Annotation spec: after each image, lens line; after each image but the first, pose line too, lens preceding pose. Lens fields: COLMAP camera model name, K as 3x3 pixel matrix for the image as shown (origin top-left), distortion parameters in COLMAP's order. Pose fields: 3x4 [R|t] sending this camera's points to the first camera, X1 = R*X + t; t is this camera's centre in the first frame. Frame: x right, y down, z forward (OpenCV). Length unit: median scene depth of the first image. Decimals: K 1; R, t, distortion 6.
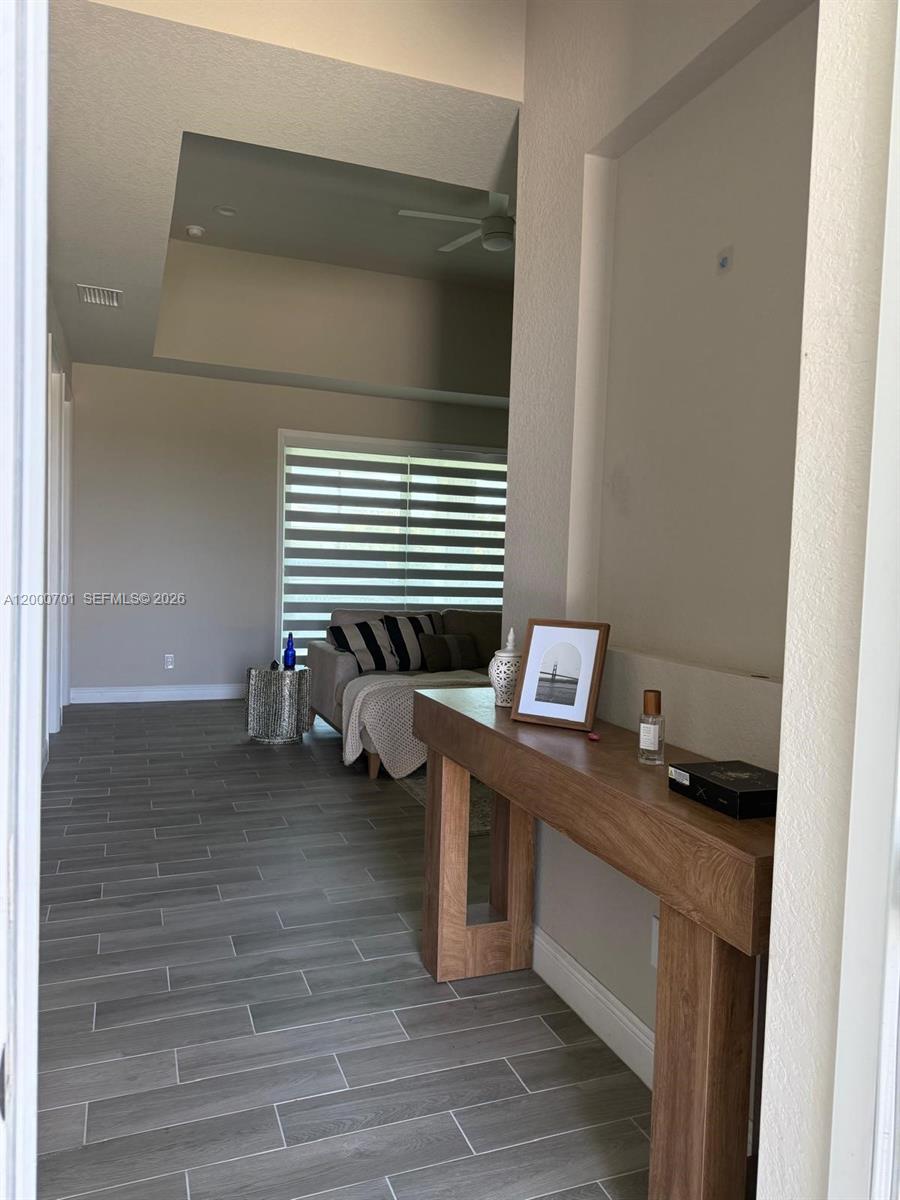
lens RADIAL K [[836.5, 0, 454.2], [0, 836.5, 614.5], [0, 0, 1]] dist [0.045688, -0.000971]
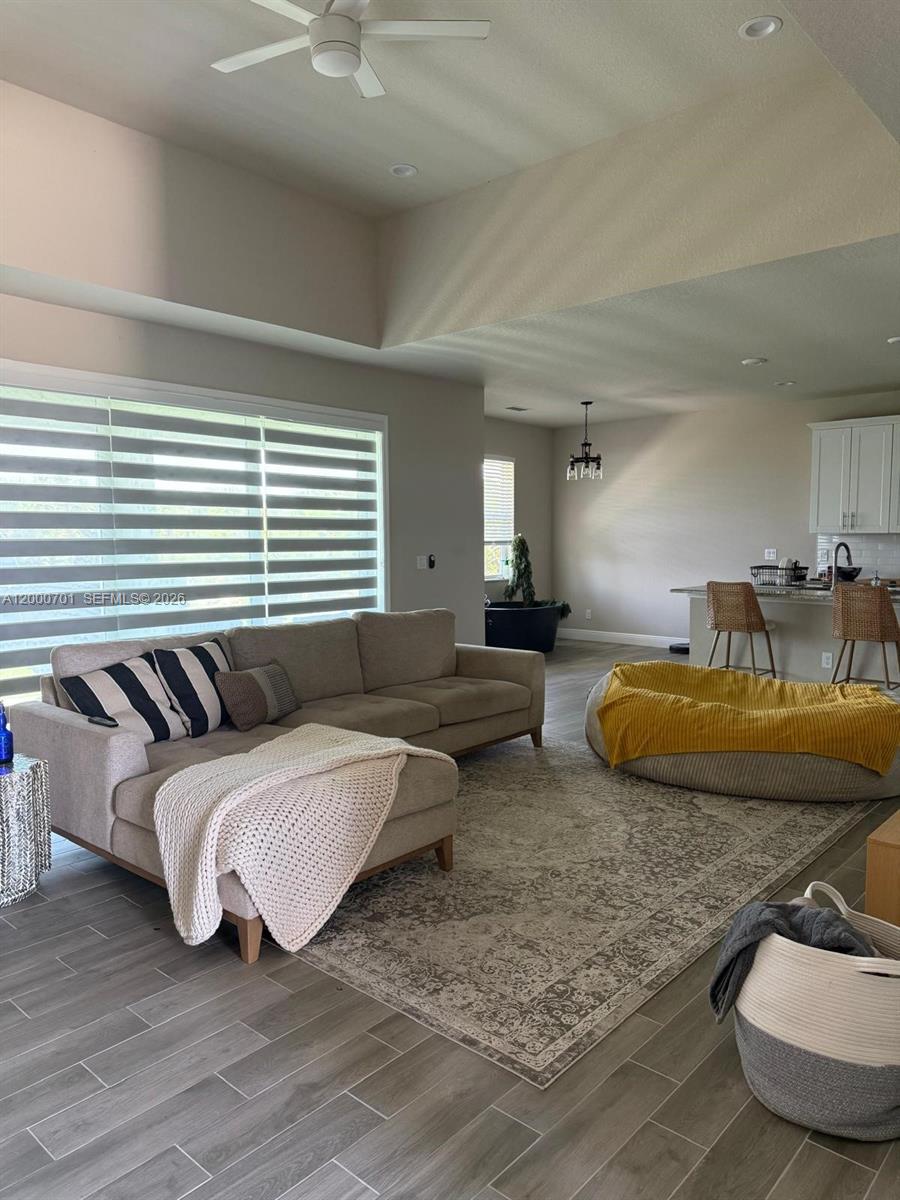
lens RADIAL K [[855.0, 0, 450.0], [0, 855.0, 600.0], [0, 0, 1]] dist [0.000324, -0.000373]
pose [[0.888216, -0.071623, 0.453809, -0.187897], [0.061332, 0.997417, 0.037377, -0.049755], [-0.455314, -0.005366, 0.890315, 0.365793]]
